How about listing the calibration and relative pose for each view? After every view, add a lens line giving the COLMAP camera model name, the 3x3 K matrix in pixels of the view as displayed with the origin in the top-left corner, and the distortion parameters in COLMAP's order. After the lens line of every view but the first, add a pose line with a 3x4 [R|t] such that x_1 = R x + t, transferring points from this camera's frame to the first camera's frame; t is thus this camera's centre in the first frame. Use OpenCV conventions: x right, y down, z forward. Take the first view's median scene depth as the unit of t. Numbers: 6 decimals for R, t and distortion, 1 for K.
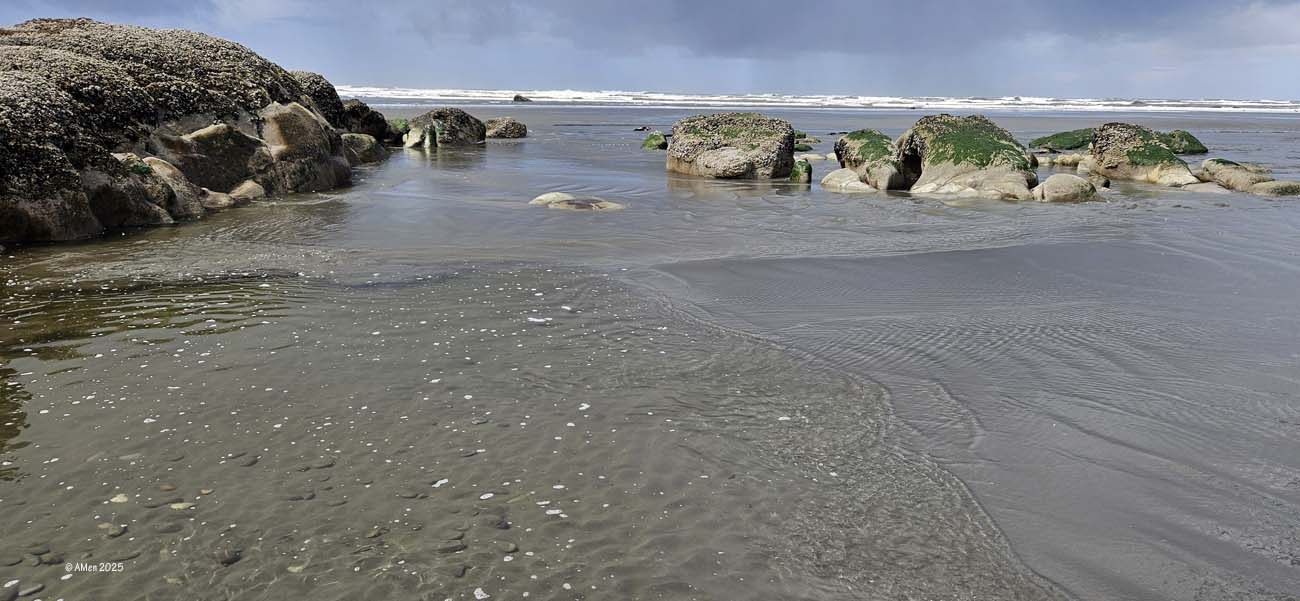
lens RADIAL K [[845.8, 0, 647.8], [0, 845.8, 293.8], [0, 0, 1]] dist [0.021091, -0.008433]
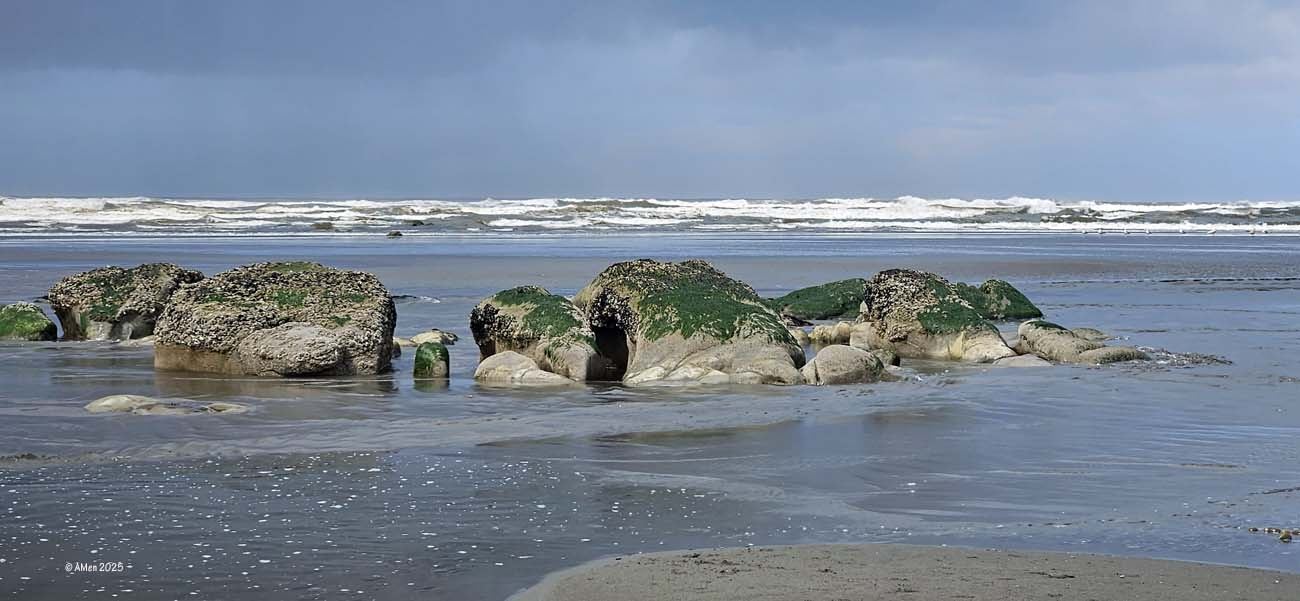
lens RADIAL K [[2438.0, 0, 649.7], [0, 2438.0, 299.3], [0, 0, 1]] dist [-0.087696, 0.000000]
pose [[0.922210, -0.021791, 0.386076, -0.337334], [0.094310, 0.980937, -0.169908, 0.117361], [-0.375014, 0.193102, 0.906684, -0.601458]]
